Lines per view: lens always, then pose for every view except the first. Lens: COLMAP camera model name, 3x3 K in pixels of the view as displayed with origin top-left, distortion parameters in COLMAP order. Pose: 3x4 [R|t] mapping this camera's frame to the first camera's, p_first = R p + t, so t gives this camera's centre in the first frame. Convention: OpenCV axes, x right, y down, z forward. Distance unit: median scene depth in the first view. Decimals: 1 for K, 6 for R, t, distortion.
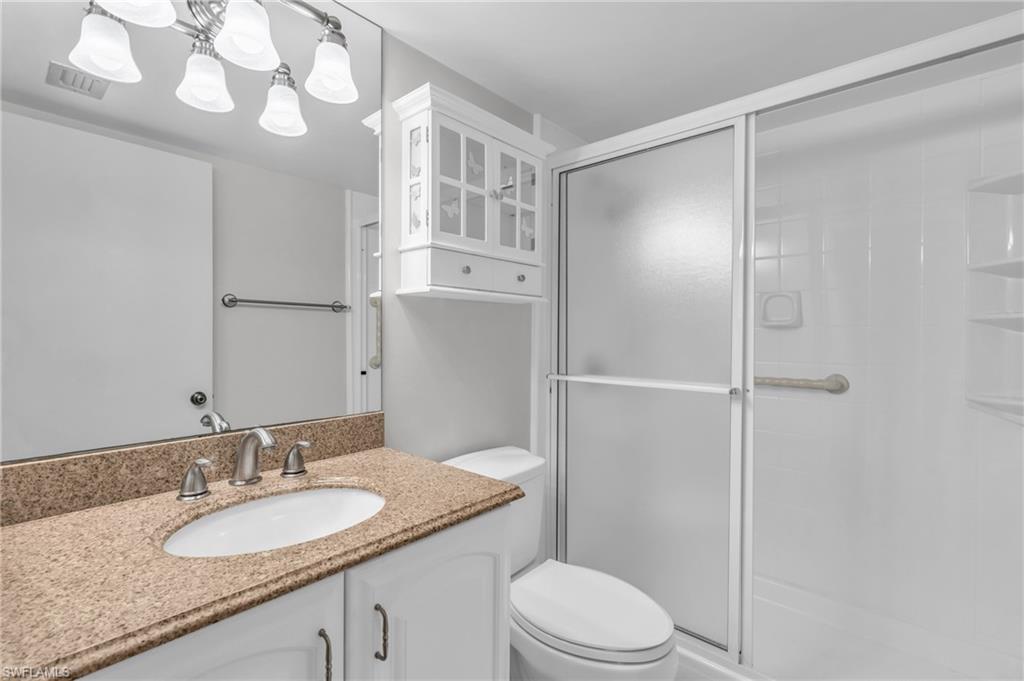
lens RADIAL K [[487.5, 0, 512.0], [0, 487.5, 340.5], [0, 0, 1]] dist [-0.000841, -0.000014]
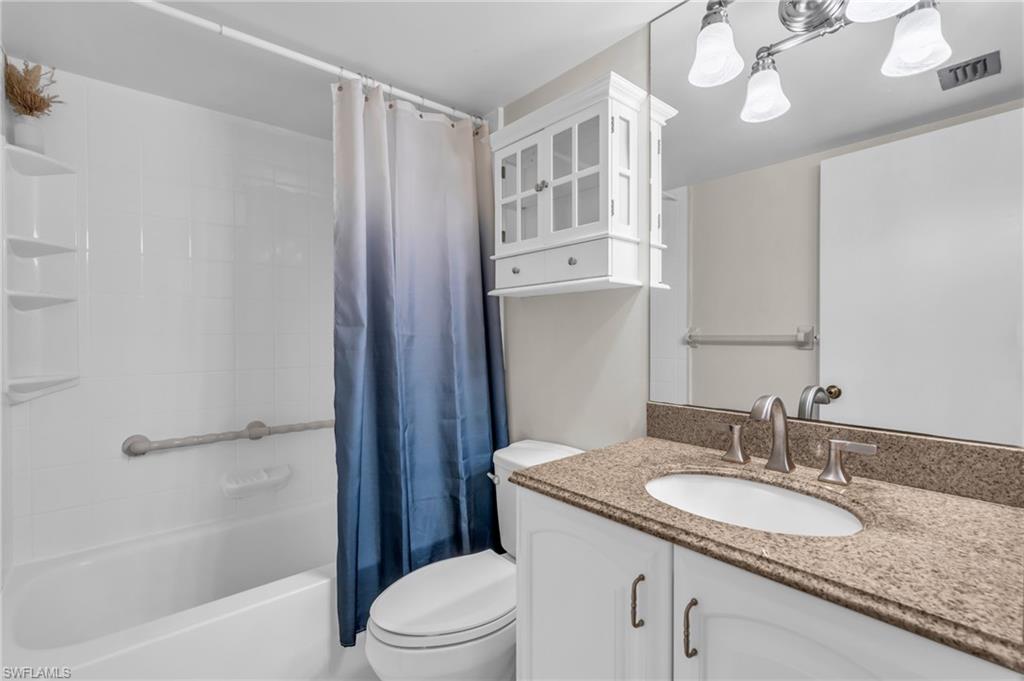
lens RADIAL K [[461.1, 0, 509.4], [0, 461.1, 338.9], [0, 0, 1]] dist [-0.002595, -0.000024]
pose [[-0.179418, 0.029327, -0.983336, 0.869677], [0.016315, 0.999507, 0.026832, -0.010285], [0.983638, -0.011229, -0.179808, 1.035988]]
